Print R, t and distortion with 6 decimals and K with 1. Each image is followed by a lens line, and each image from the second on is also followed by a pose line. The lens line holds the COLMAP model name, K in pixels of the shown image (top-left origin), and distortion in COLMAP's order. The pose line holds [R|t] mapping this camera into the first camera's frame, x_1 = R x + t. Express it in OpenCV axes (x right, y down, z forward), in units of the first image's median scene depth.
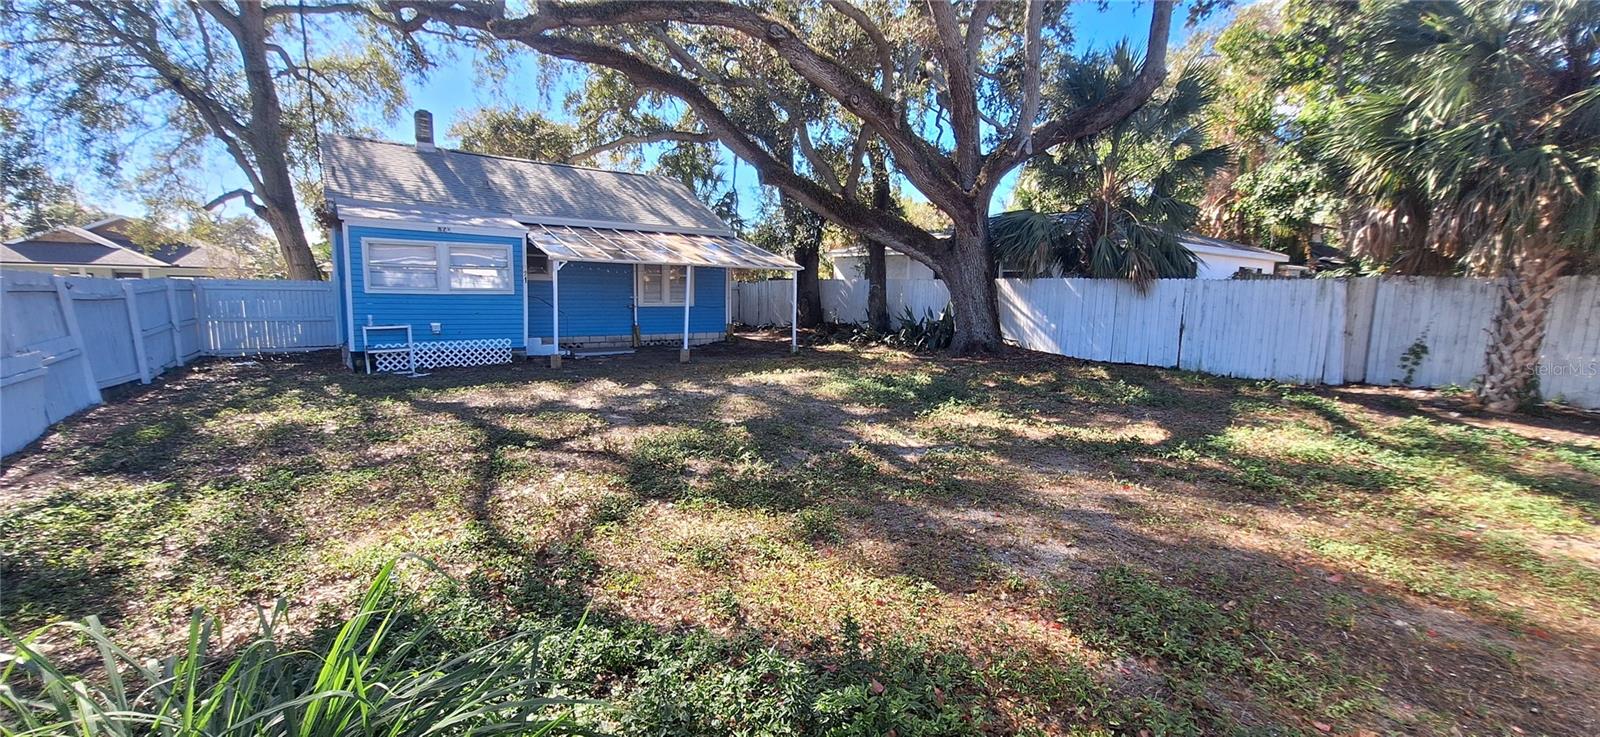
lens RADIAL K [[711.9, 0, 803.9], [0, 711.9, 374.1], [0, 0, 1]] dist [-0.012588, -0.000020]
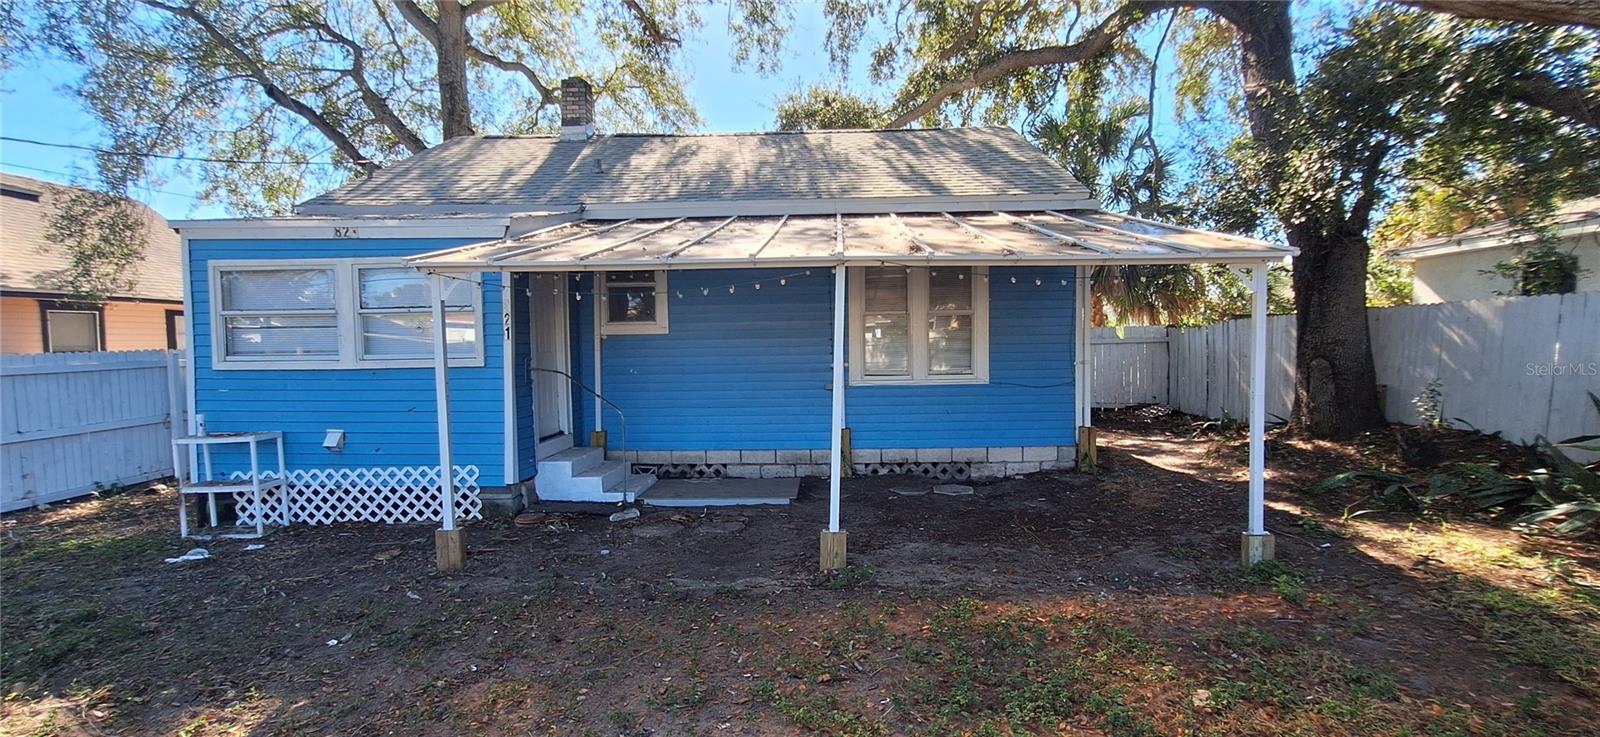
lens RADIAL K [[711.9, 0, 803.9], [0, 711.9, 374.1], [0, 0, 1]] dist [-0.012588, -0.000020]
pose [[0.792298, -0.005946, -0.610105, 0.017305], [-0.046128, 0.996507, -0.069615, -0.085506], [0.608388, 0.083299, 0.789256, 0.770967]]
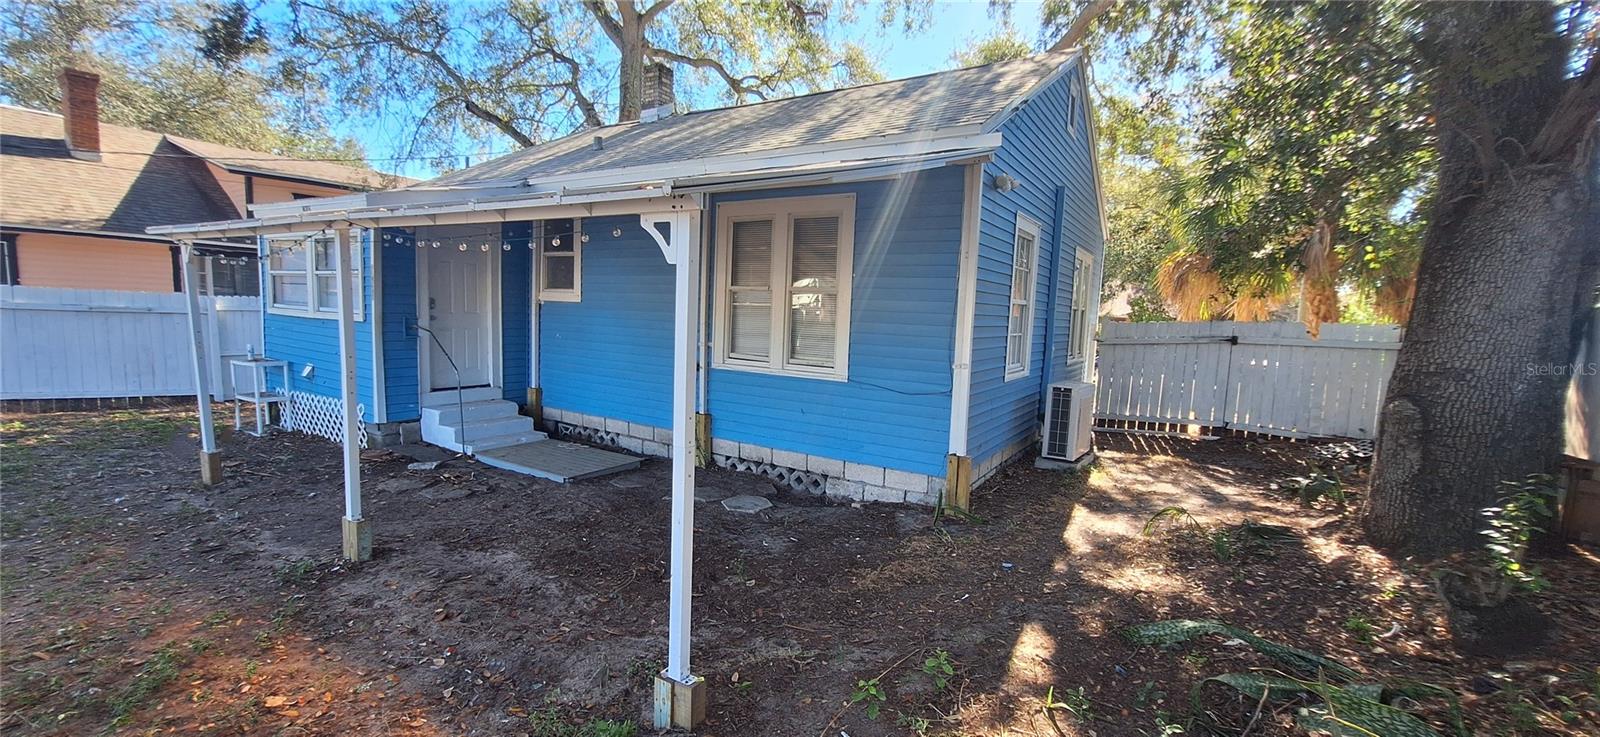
lens RADIAL K [[641.8, 0, 804.0], [0, 641.8, 377.4], [0, 0, 1]] dist [-0.013770, 0.000036]
pose [[0.376470, 0.091018, -0.921947, 0.142687], [-0.149141, 0.988136, 0.036652, -0.134403], [0.914345, 0.123702, 0.385578, 1.105116]]
